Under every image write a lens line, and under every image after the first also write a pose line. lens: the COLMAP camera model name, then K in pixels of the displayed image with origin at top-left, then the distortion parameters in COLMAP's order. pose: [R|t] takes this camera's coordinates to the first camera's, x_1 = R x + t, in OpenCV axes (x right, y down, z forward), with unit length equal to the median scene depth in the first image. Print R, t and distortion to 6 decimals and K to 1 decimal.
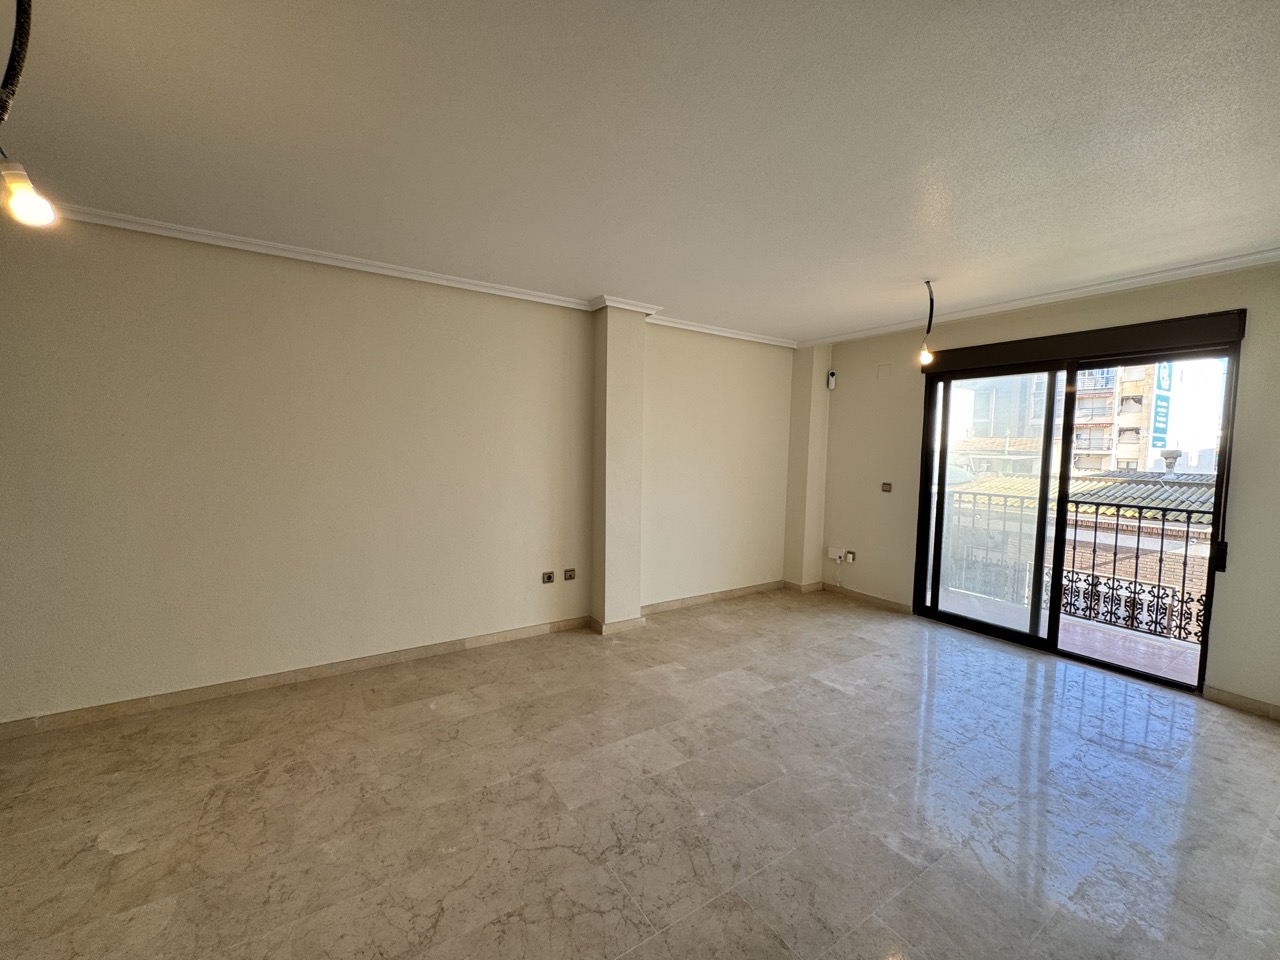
lens RADIAL K [[512.2, 0, 640.0], [0, 512.2, 480.0], [0, 0, 1]] dist [-0.002254, 0.000334]
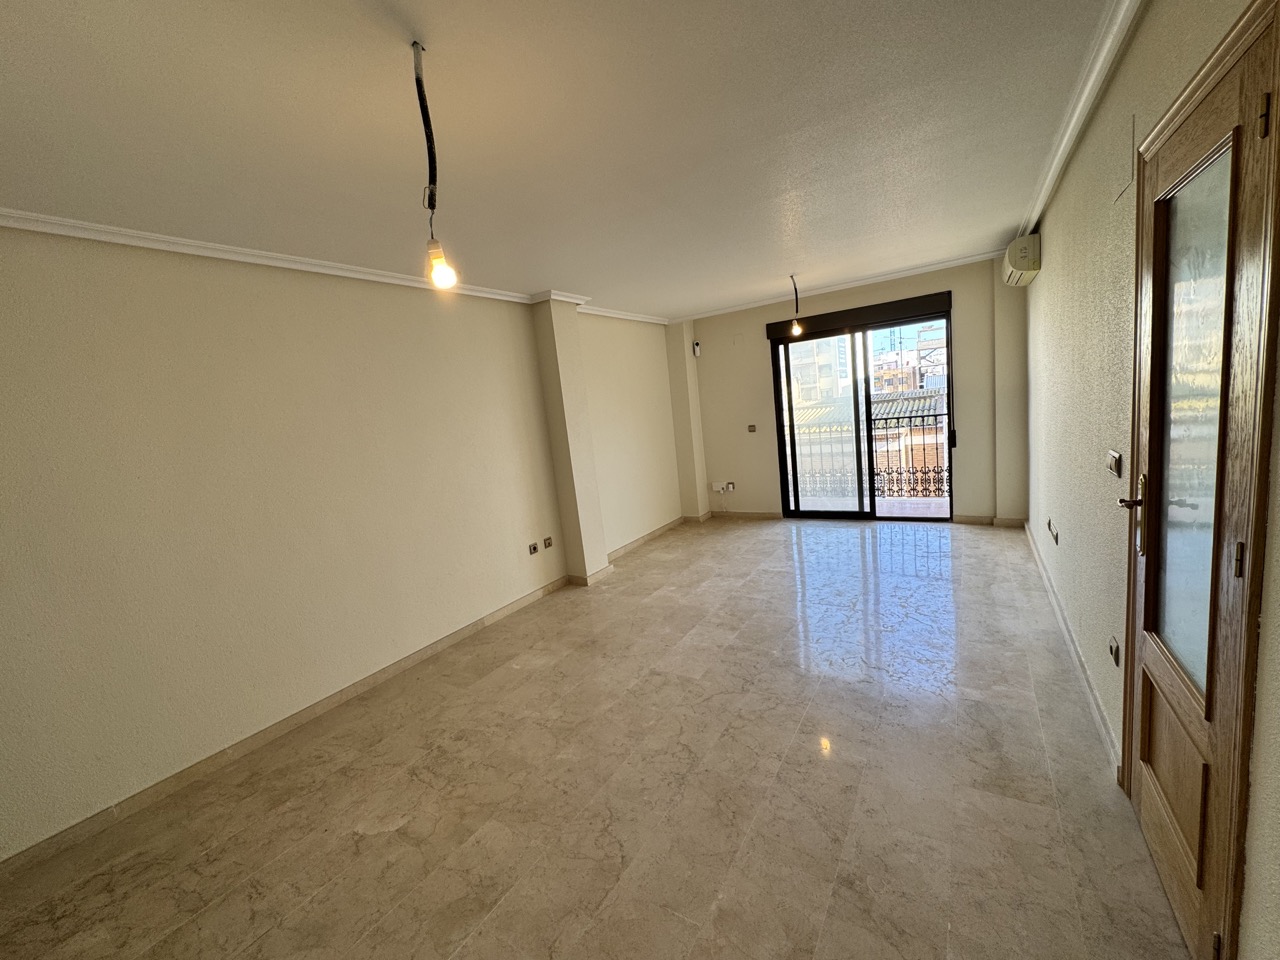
lens RADIAL K [[512.2, 0, 640.0], [0, 512.2, 480.0], [0, 0, 1]] dist [-0.002254, 0.000334]
pose [[0.902360, -0.175693, 0.393547, -0.402209], [0.152312, 0.984212, 0.090151, -0.022427], [-0.403173, -0.021407, 0.914874, -0.112555]]
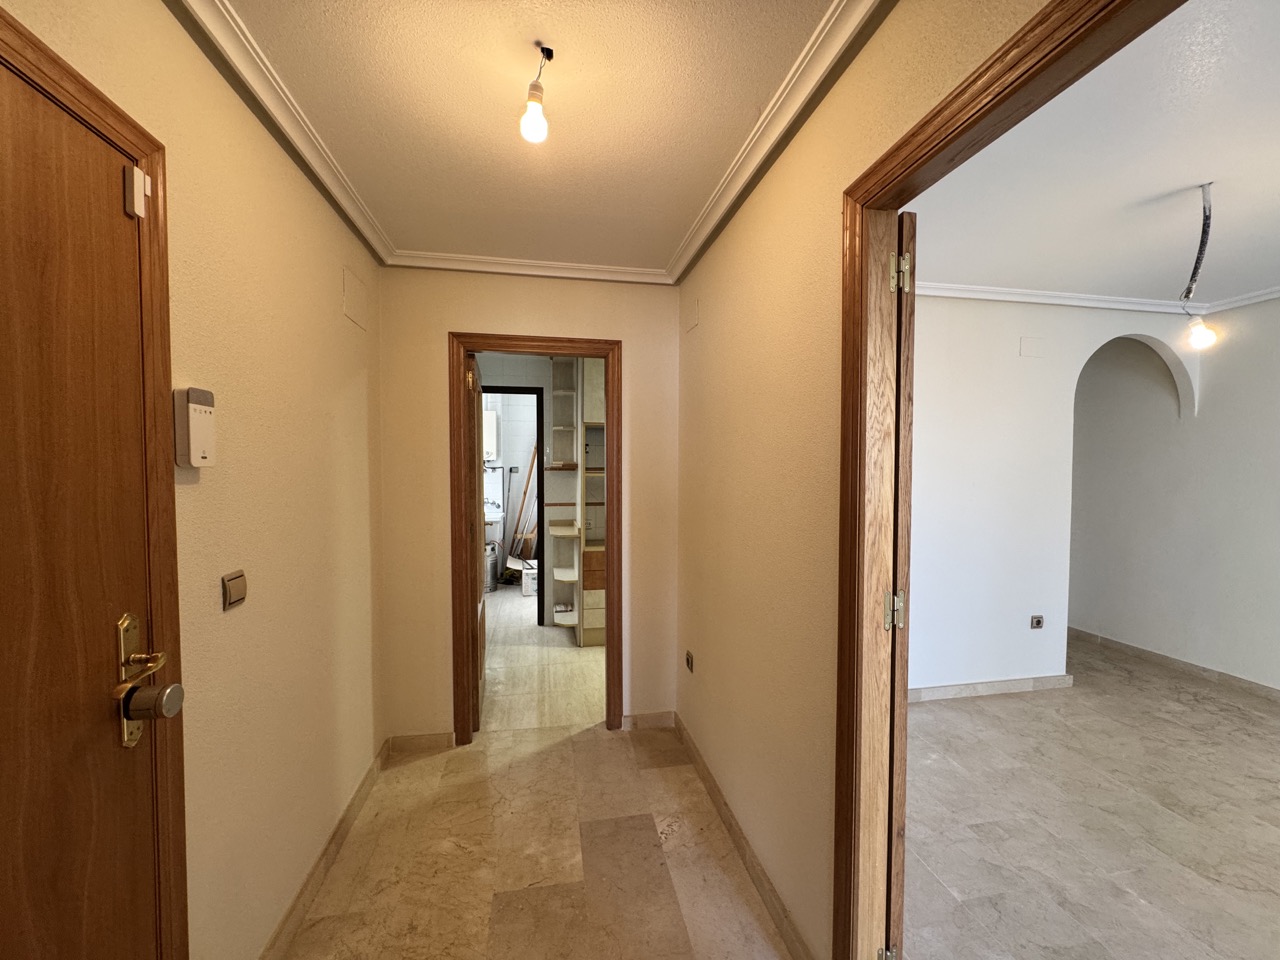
lens RADIAL K [[512.2, 0, 640.0], [0, 512.2, 480.0], [0, 0, 1]] dist [-0.002254, 0.000334]
pose [[-0.383354, 0.006501, -0.923578, 0.355576], [-0.068859, 0.996991, 0.035600, 0.008935], [0.921031, 0.077244, -0.381753, -0.023394]]
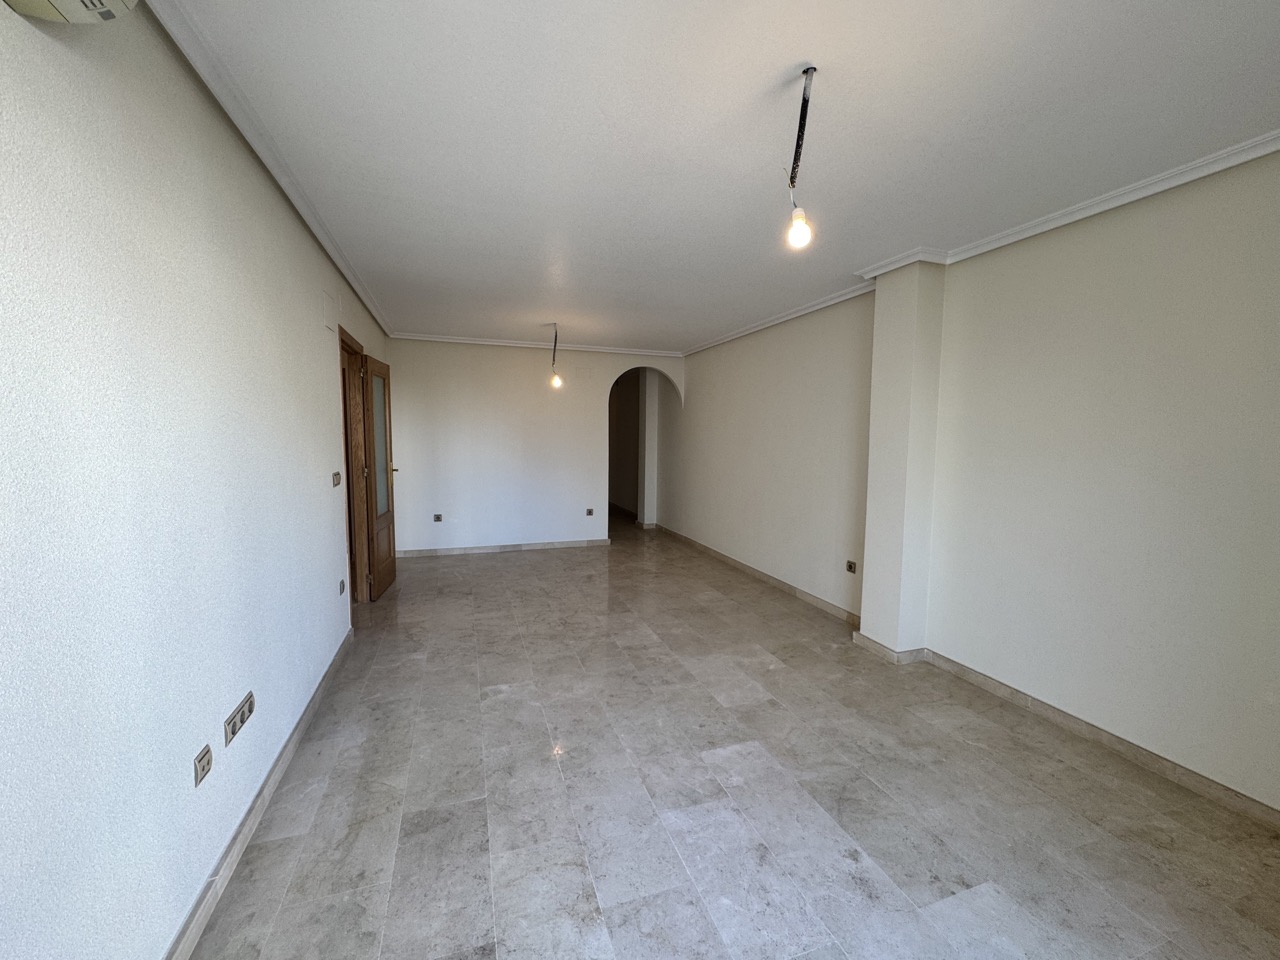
lens RADIAL K [[512.2, 0, 640.0], [0, 512.2, 480.0], [0, 0, 1]] dist [-0.002254, 0.000334]
pose [[-0.240209, 0.063448, -0.968645, 0.935020], [-0.079445, 0.993229, 0.084759, -0.033851], [0.967465, 0.097314, -0.233542, 0.859639]]
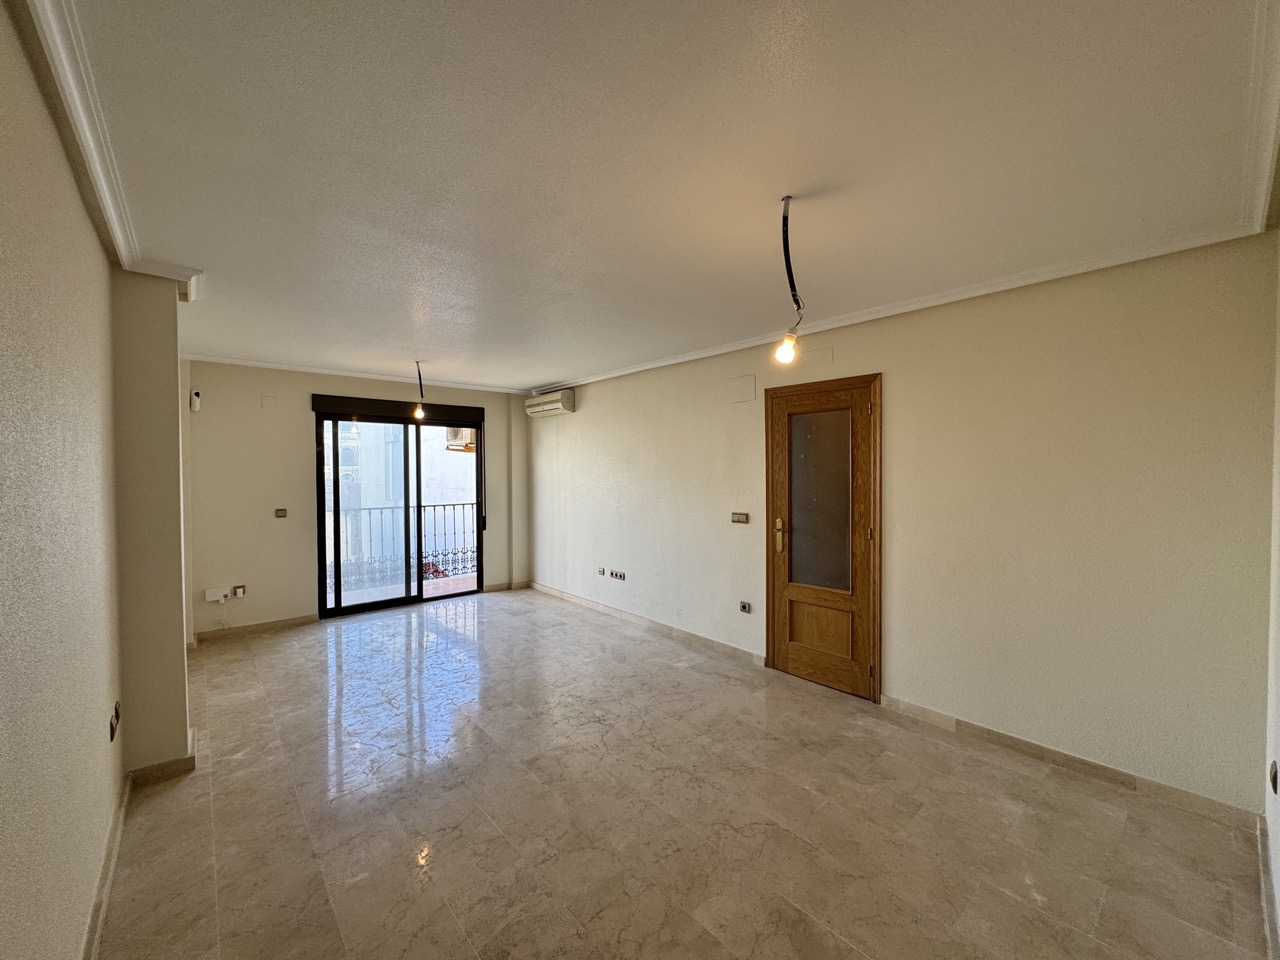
lens RADIAL K [[511.4, 0, 640.0], [0, 511.4, 480.0], [0, 0, 1]] dist [-0.001741, 0.000024]
pose [[-0.139841, -0.037653, 0.989458, -0.837587], [0.065753, 0.996718, 0.047223, -0.069561], [-0.987988, 0.071663, -0.136906, 0.518067]]
